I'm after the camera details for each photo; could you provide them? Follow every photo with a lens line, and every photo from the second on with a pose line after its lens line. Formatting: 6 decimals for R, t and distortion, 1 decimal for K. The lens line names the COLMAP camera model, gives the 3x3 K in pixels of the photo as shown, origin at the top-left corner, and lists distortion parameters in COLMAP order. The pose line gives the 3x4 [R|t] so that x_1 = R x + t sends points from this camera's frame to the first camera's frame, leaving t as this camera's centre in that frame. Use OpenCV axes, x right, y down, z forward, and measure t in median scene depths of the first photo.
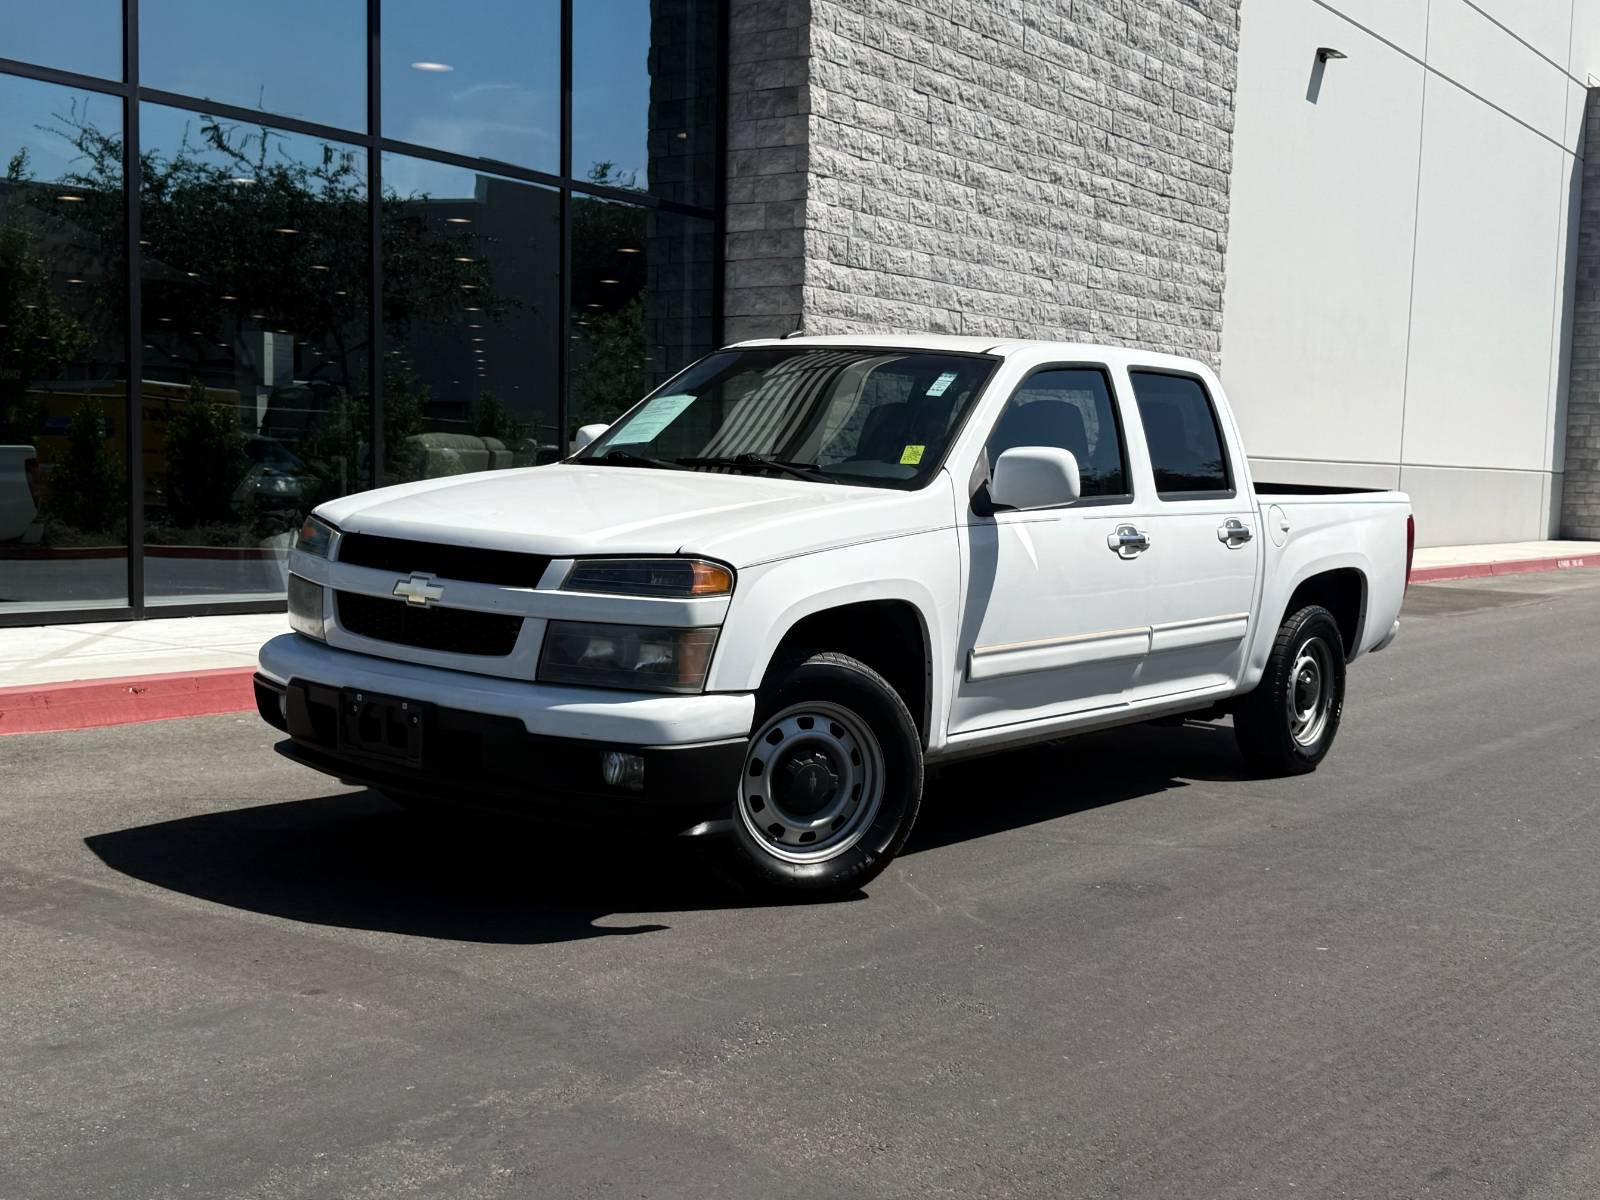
lens RADIAL K [[1861.4, 0, 646.1], [0, 1861.4, 641.5], [0, 0, 1]] dist [0.122734, -0.015088]
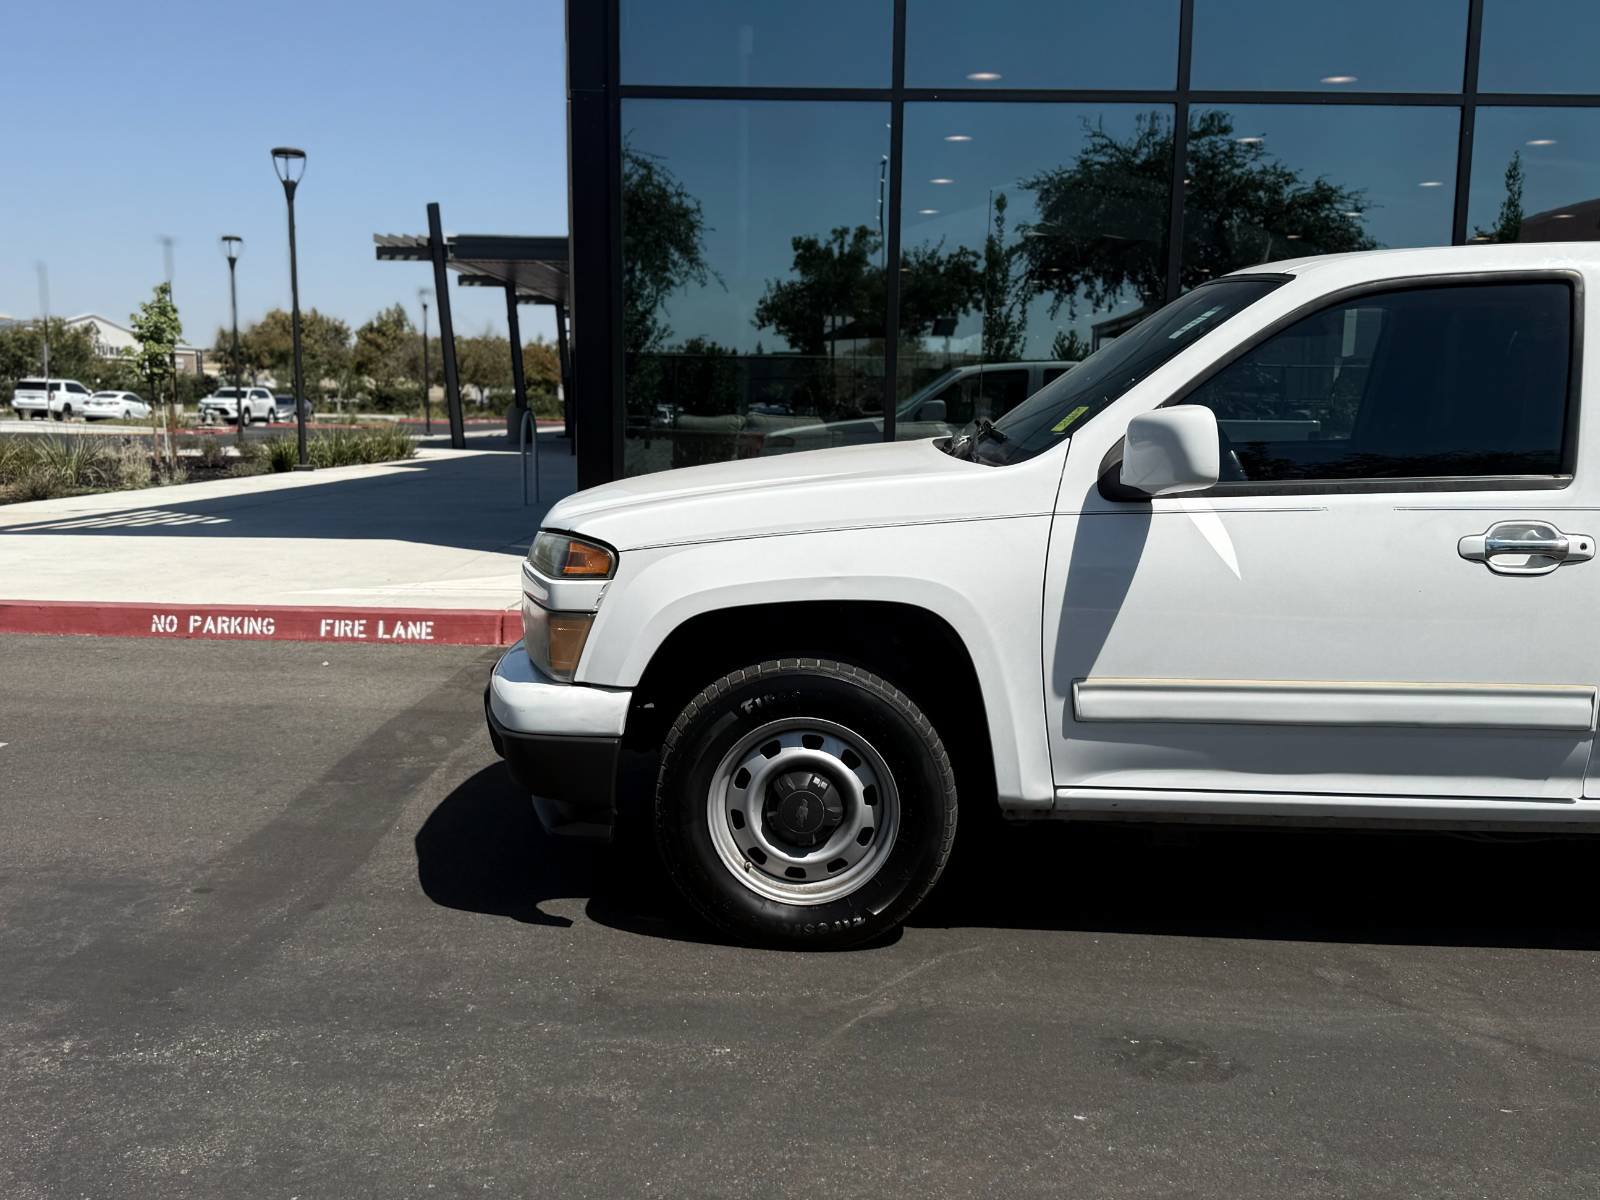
lens RADIAL K [[1469.0, 0, 800.0], [0, 1469.0, 600.0], [0, 0, 1]] dist [0.046595, -0.012525]
pose [[0.596724, 0.083285, -0.798113, 0.663309], [-0.068467, 0.996257, 0.052771, -0.058280], [0.799520, 0.023155, 0.600193, 0.640661]]
